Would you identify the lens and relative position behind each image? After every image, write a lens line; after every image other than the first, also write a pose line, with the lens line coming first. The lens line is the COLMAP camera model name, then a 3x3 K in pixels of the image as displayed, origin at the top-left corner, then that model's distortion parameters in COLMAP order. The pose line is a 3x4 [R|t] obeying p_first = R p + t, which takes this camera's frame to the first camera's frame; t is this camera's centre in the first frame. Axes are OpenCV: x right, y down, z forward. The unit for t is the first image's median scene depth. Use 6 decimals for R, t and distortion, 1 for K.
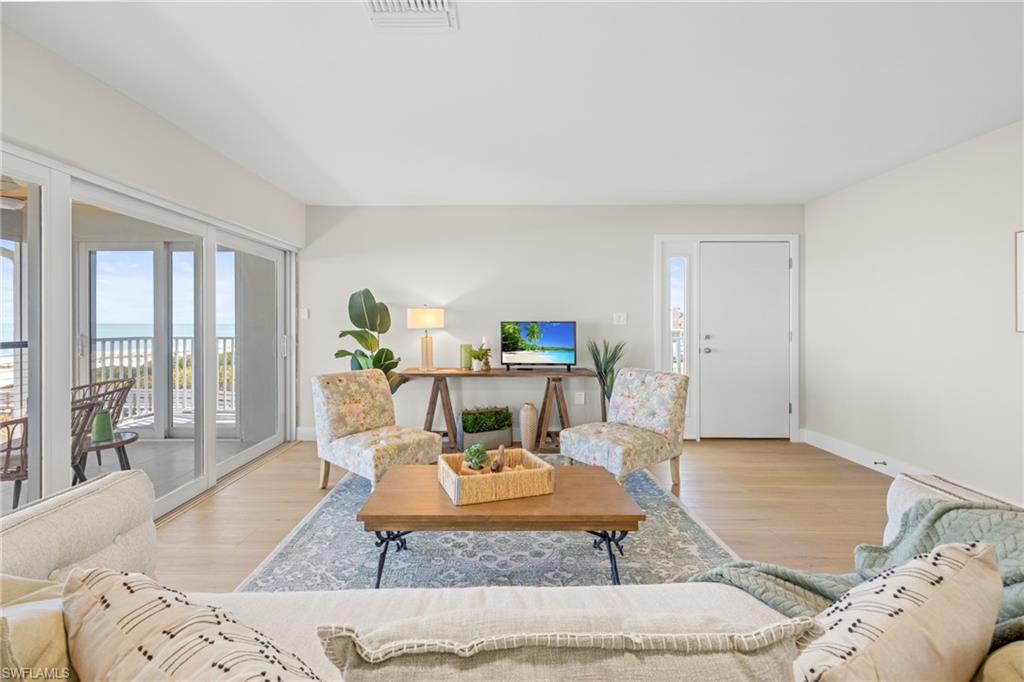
lens RADIAL K [[412.2, 0, 497.1], [0, 412.2, 326.1], [0, 0, 1]] dist [-0.002831, 0.000044]
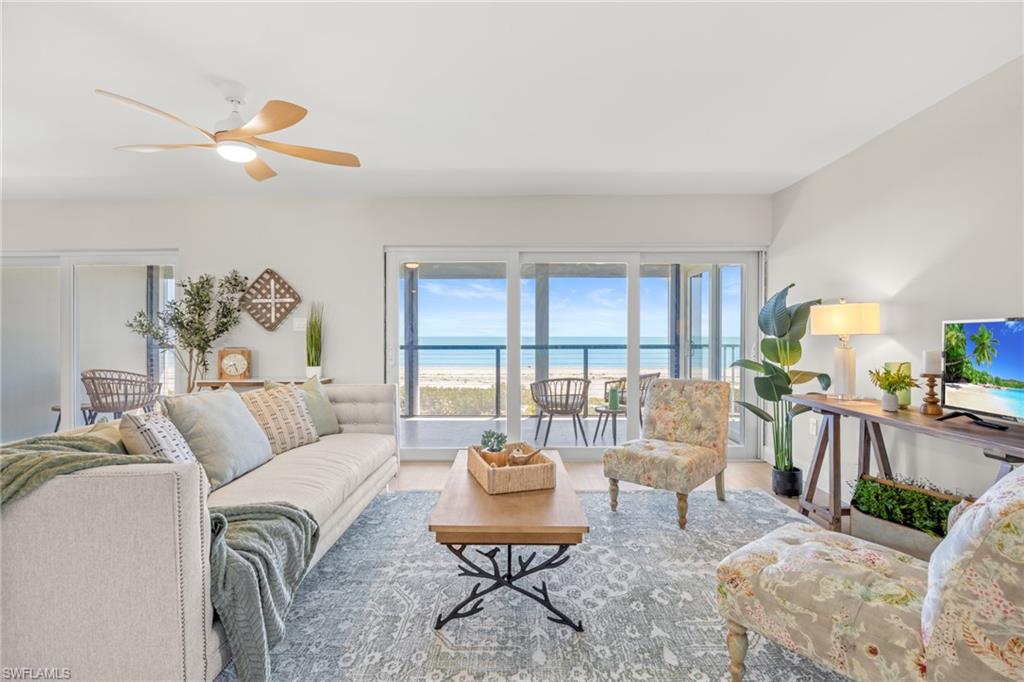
lens RADIAL K [[486.2, 0, 514.1], [0, 486.2, 339.5], [0, 0, 1]] dist [-0.010698, 0.000093]
pose [[-0.012811, 0.006269, -0.999898, 0.597688], [-0.009530, 0.999934, 0.006391, 0.012430], [0.999873, 0.009611, -0.012750, 0.491072]]
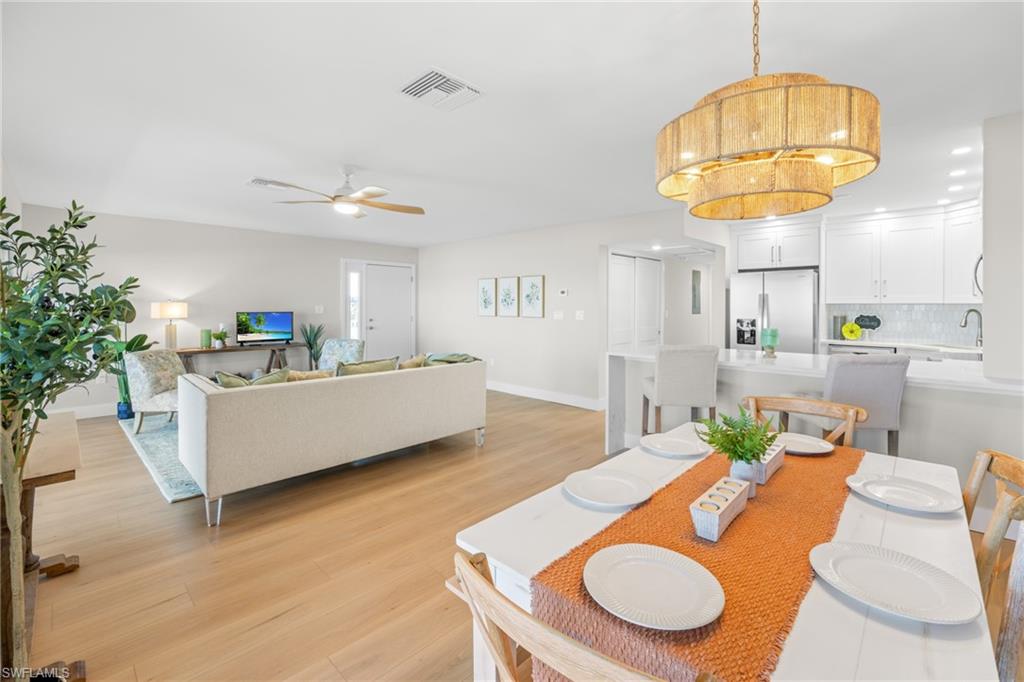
lens RADIAL K [[432.9, 0, 508.6], [0, 432.9, 304.6], [0, 0, 1]] dist [-0.004162, -0.000156]
pose [[0.690049, 0.005054, 0.723745, -0.418968], [0.004864, 0.999921, -0.011620, -0.015521], [-0.723746, 0.011539, 0.689970, -0.694326]]
